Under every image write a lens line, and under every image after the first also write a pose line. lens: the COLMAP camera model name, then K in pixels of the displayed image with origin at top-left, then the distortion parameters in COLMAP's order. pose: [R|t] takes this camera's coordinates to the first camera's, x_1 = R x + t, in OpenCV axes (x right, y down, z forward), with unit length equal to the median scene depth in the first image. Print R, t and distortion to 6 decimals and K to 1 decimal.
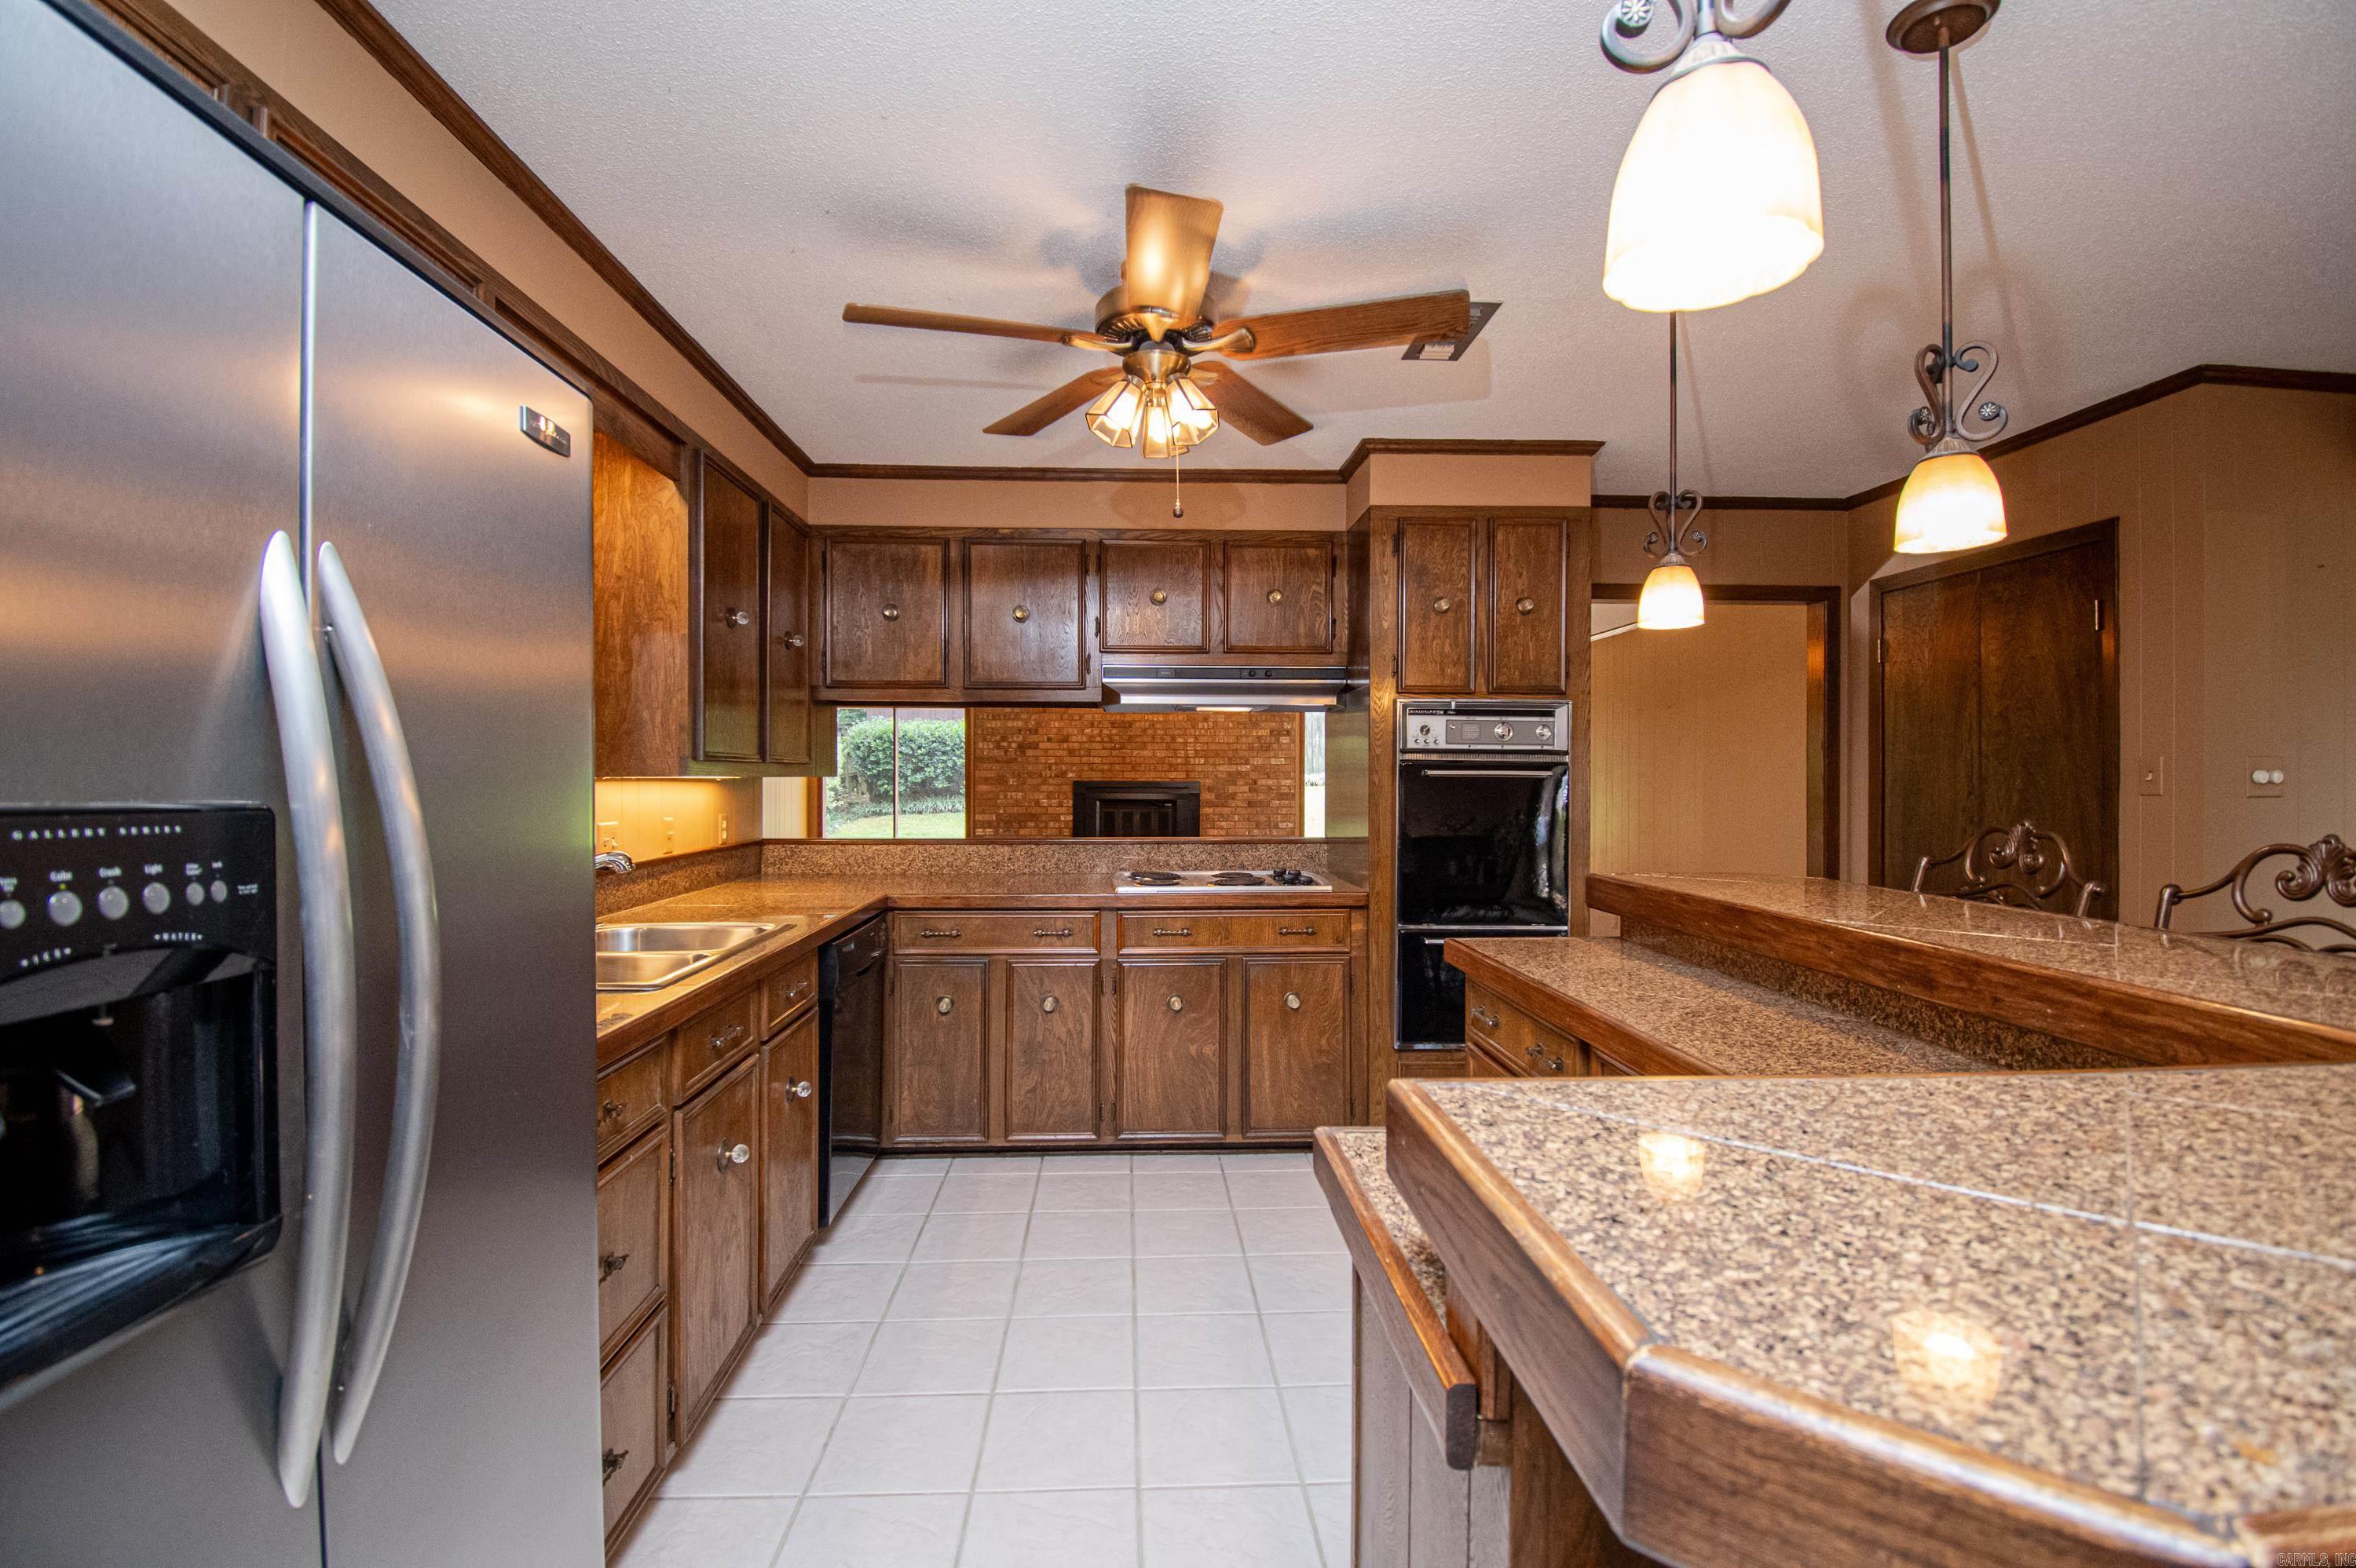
lens RADIAL K [[1036.0, 0, 1169.5], [0, 1036.0, 784.5], [0, 0, 1]] dist [-0.000215, -0.016149]
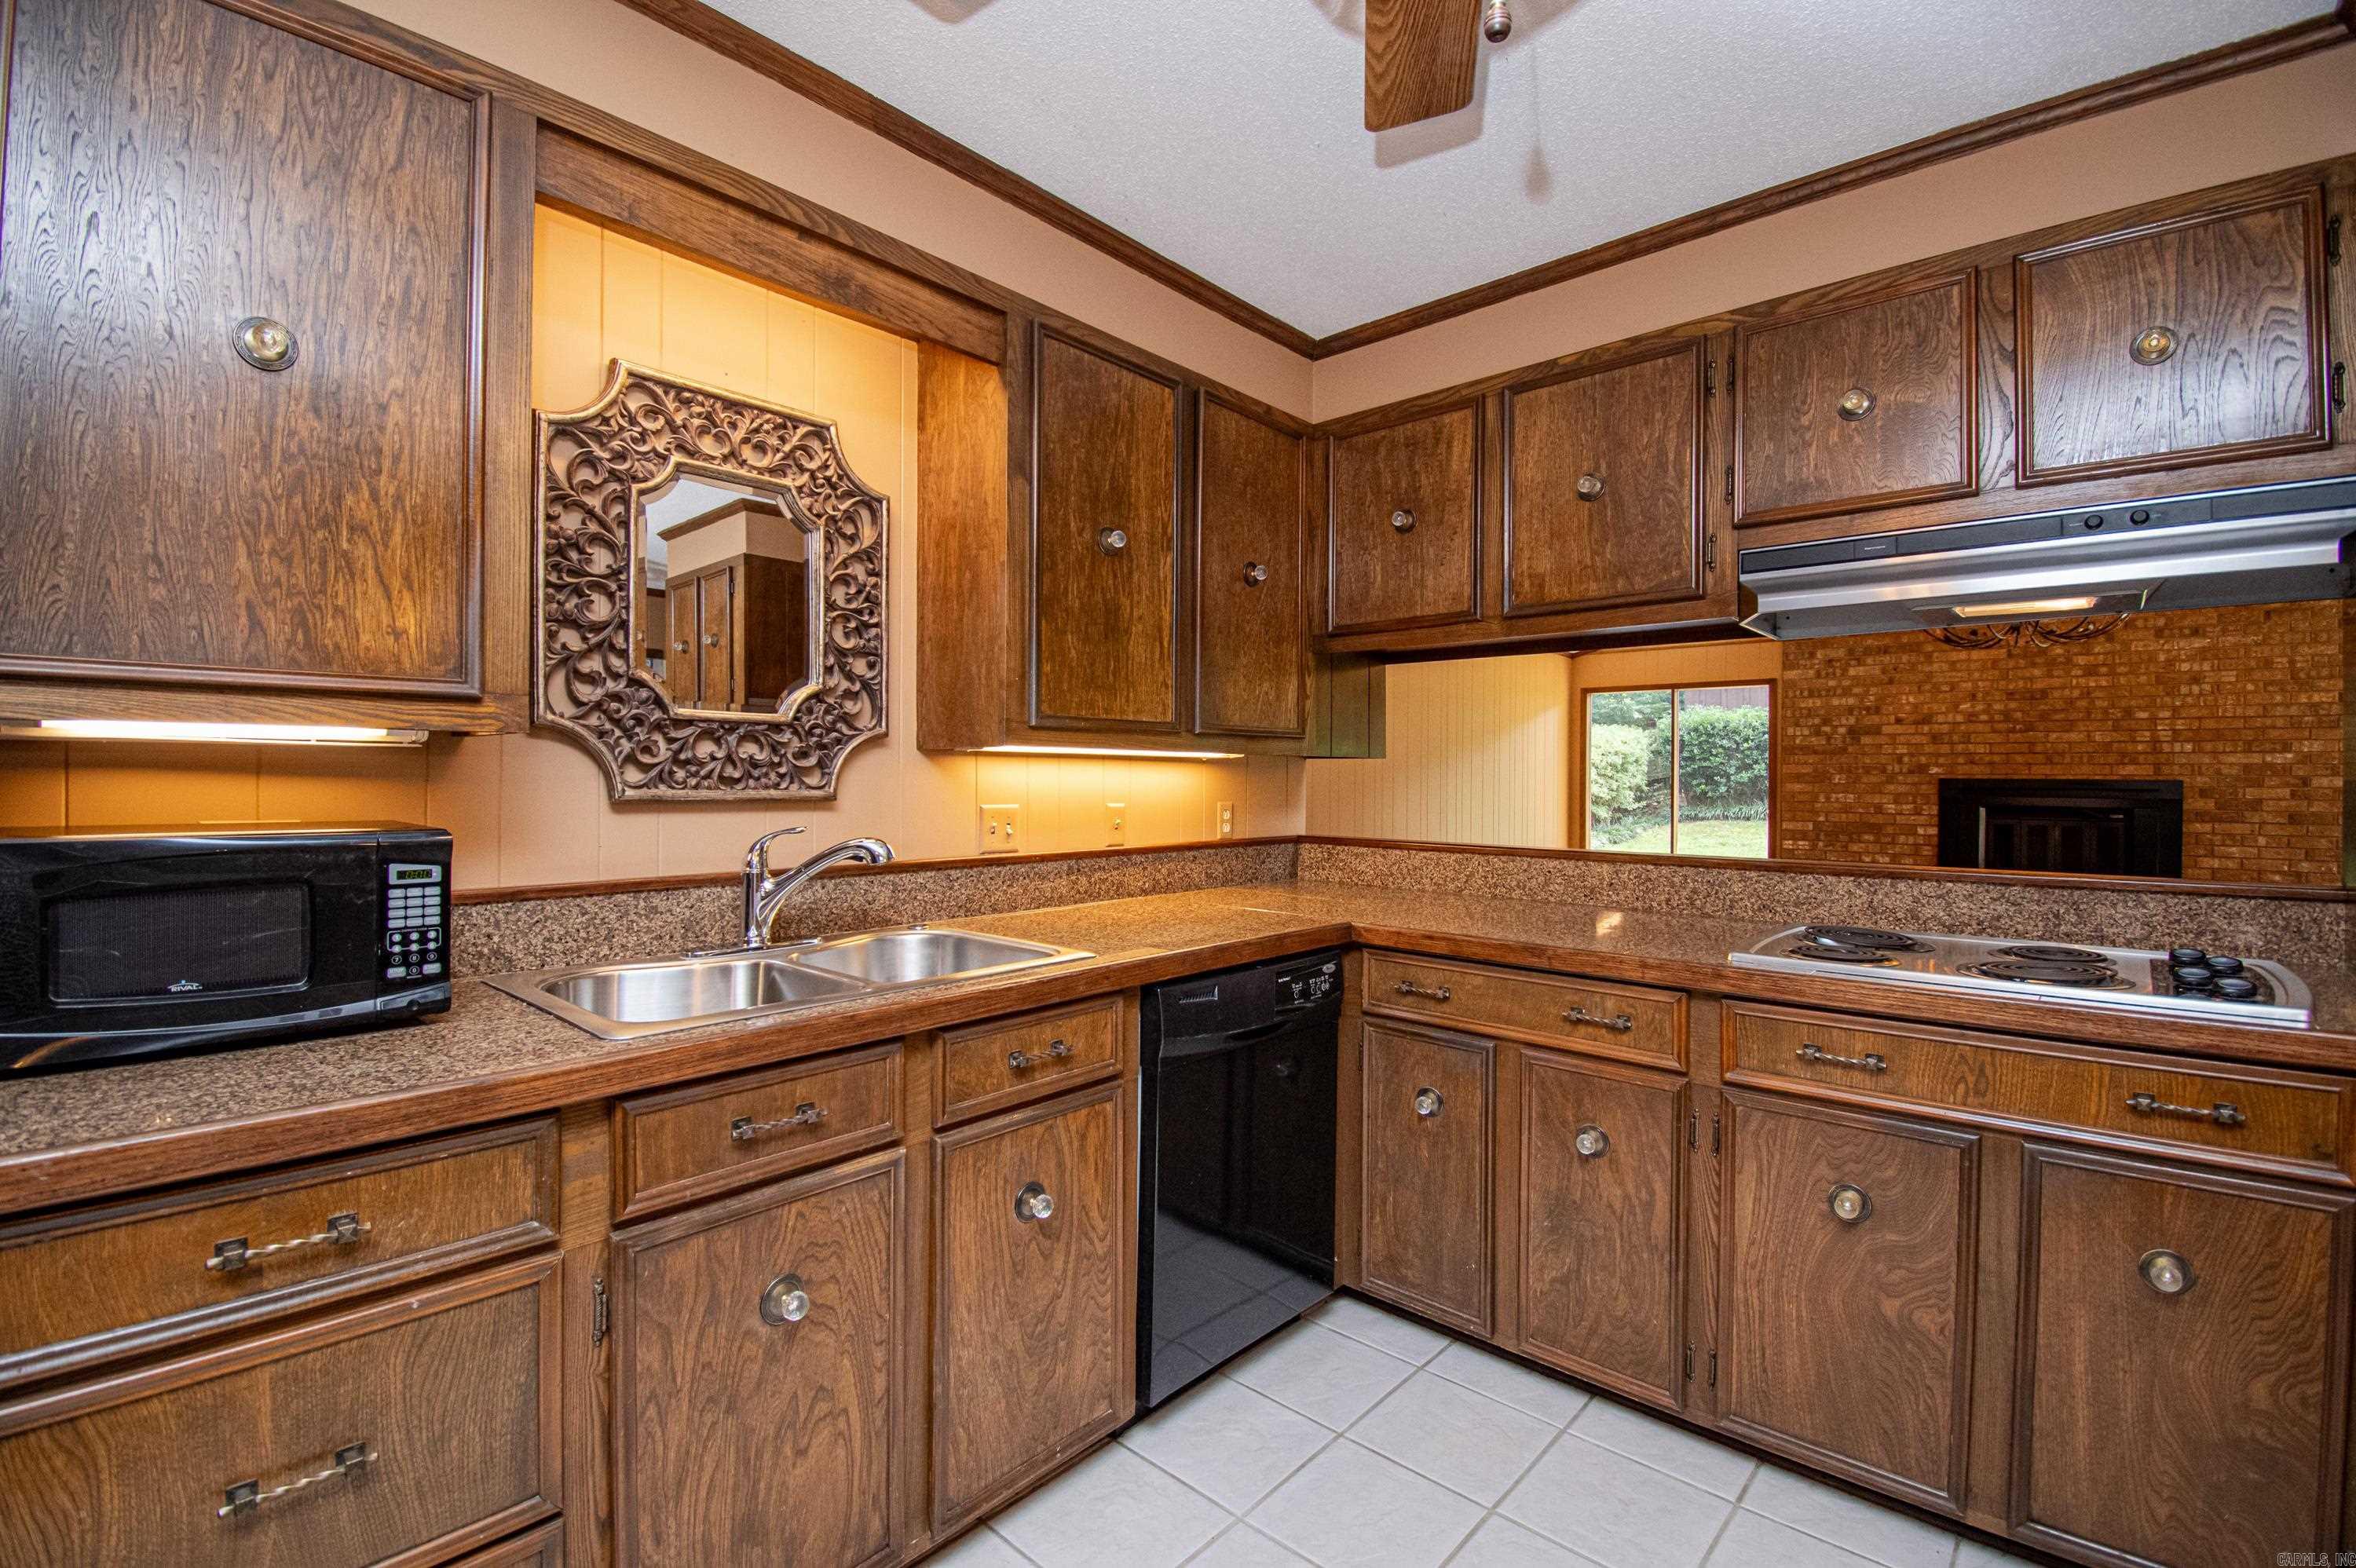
lens RADIAL K [[1036.0, 0, 1155.0], [0, 1036.0, 779.5], [0, 0, 1]] dist [-0.000215, -0.016149]
pose [[0.695678, 0.005149, -0.718335, 0.118142], [-0.010078, 0.999946, -0.002593, 0.013277], [0.718283, 0.009043, 0.695692, 0.389563]]
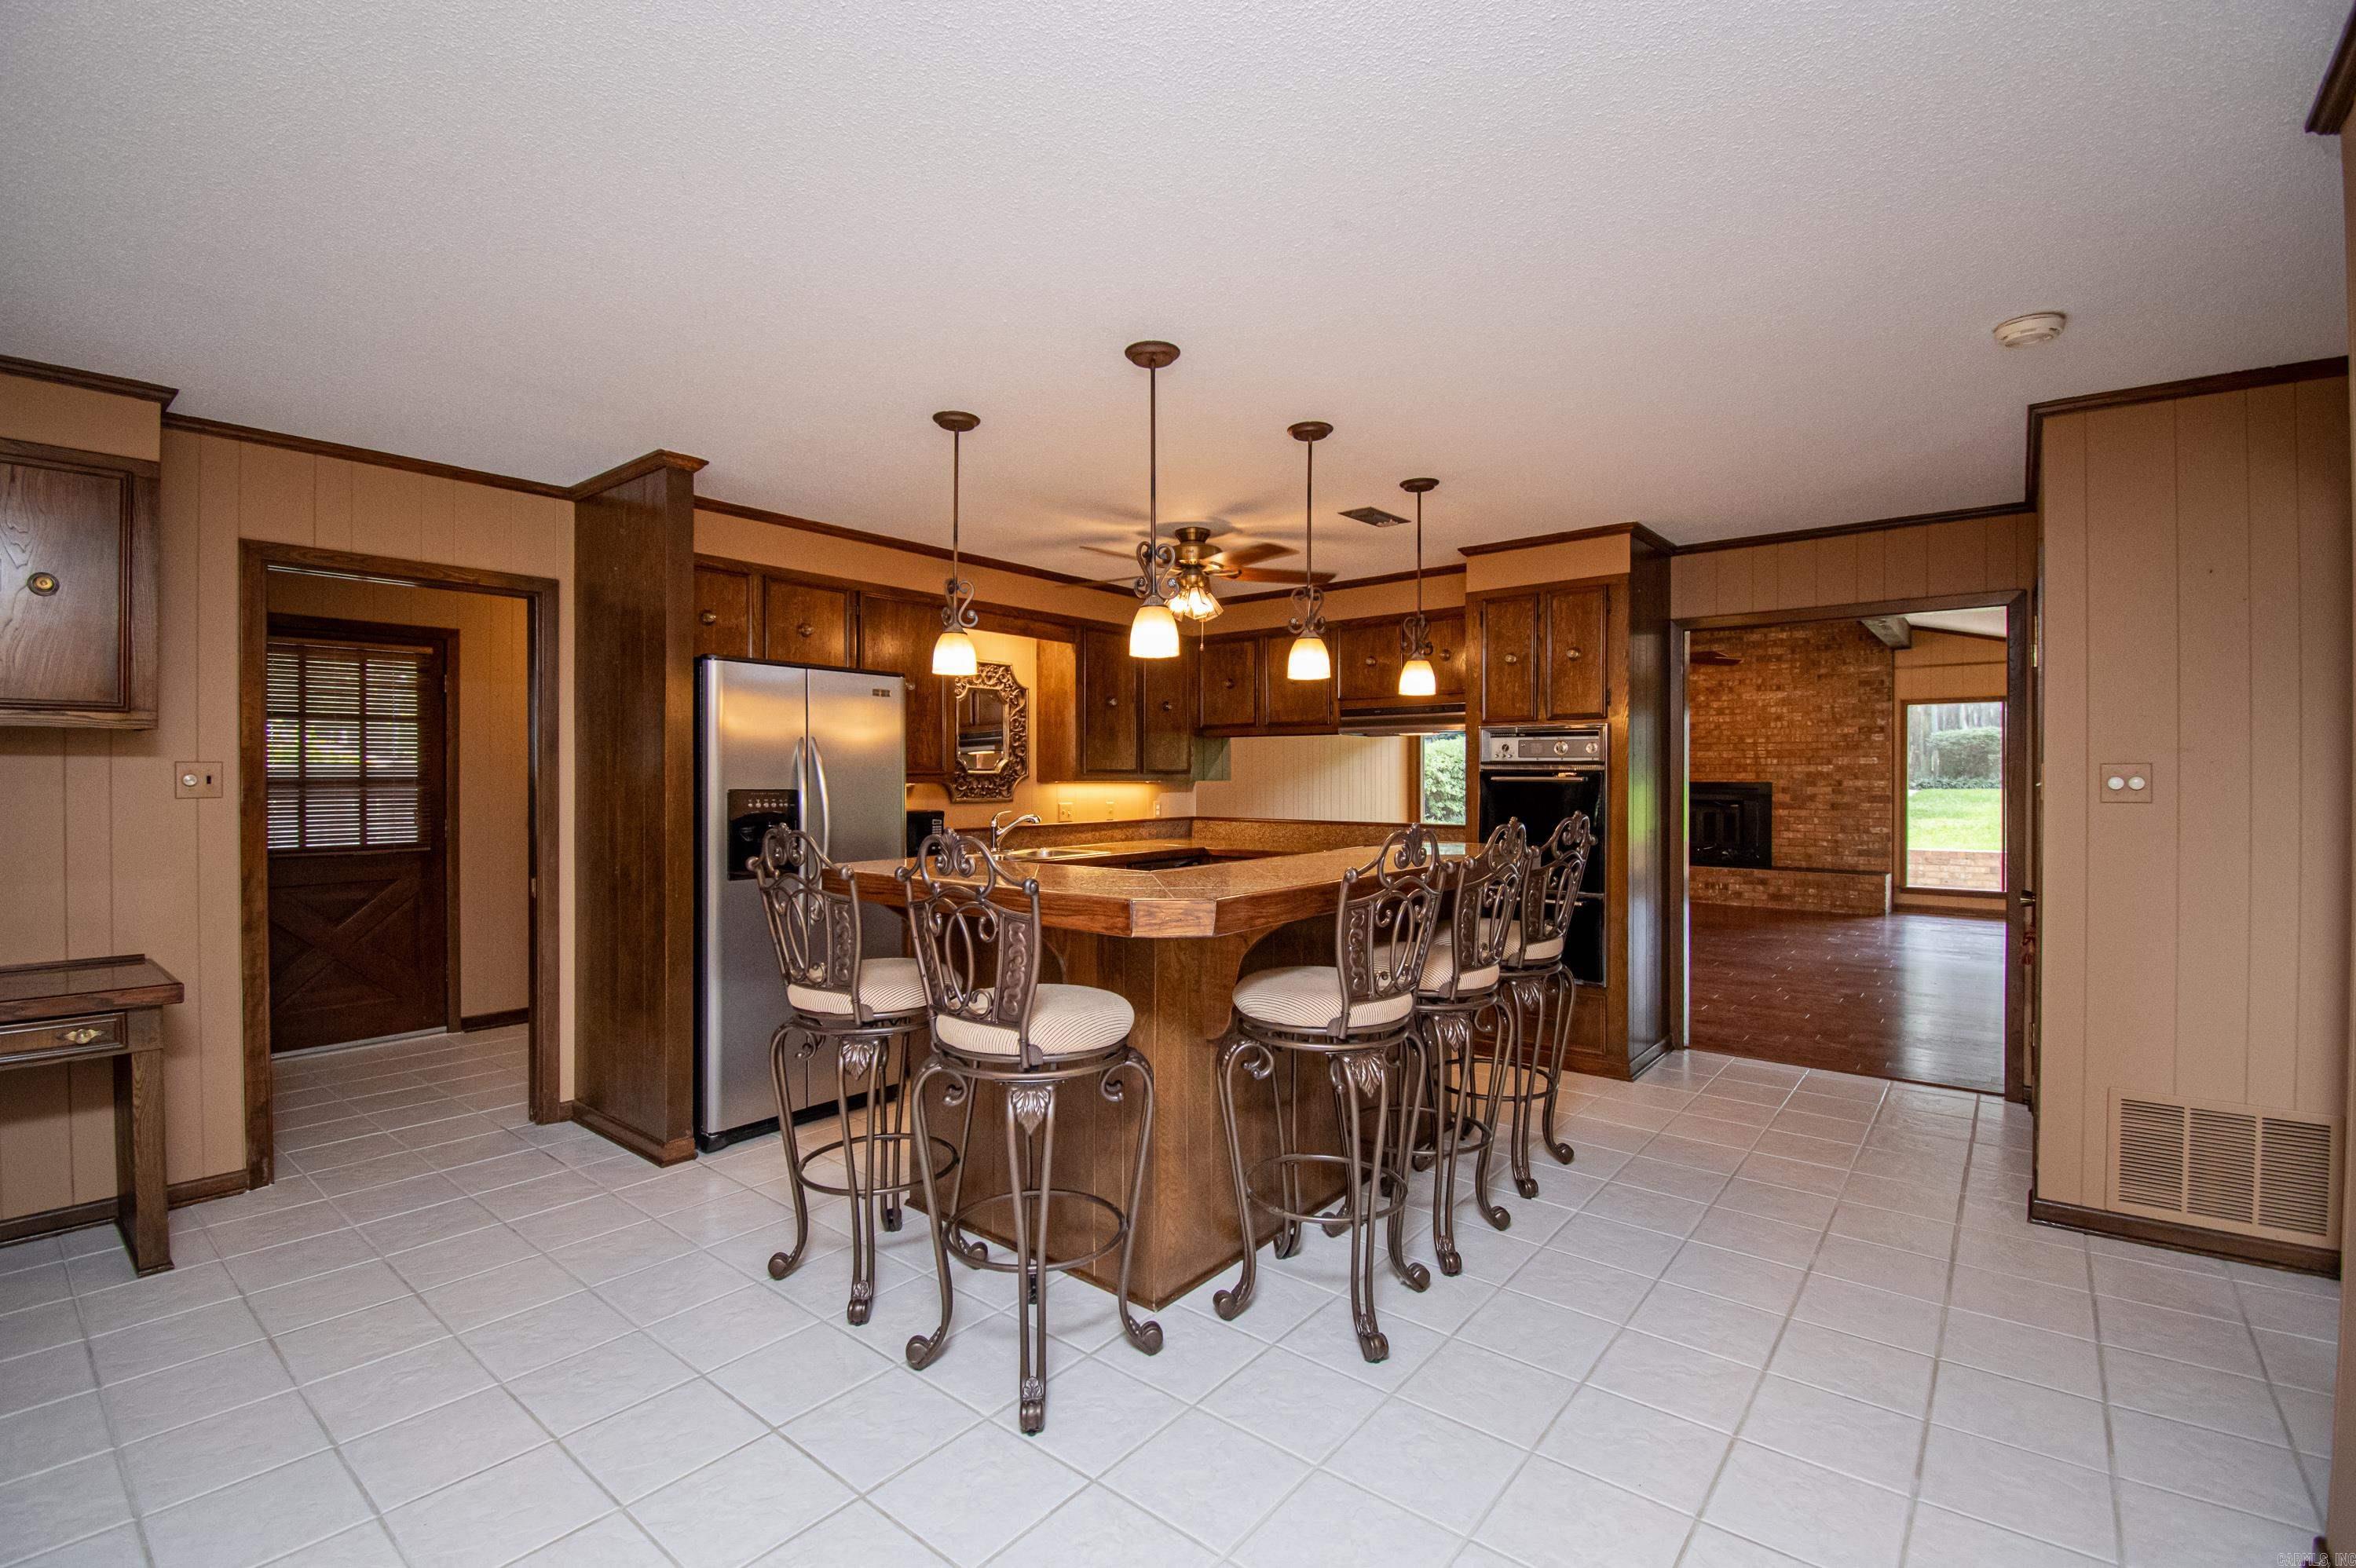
lens RADIAL K [[1036.0, 0, 1157.4], [0, 1036.0, 785.7], [0, 0, 1]] dist [-0.000215, -0.016149]
pose [[0.735825, 0.003200, -0.677164, 0.791603], [-0.002068, 0.999995, 0.002479, -0.003290], [0.677168, -0.000424, 0.735828, -0.328847]]
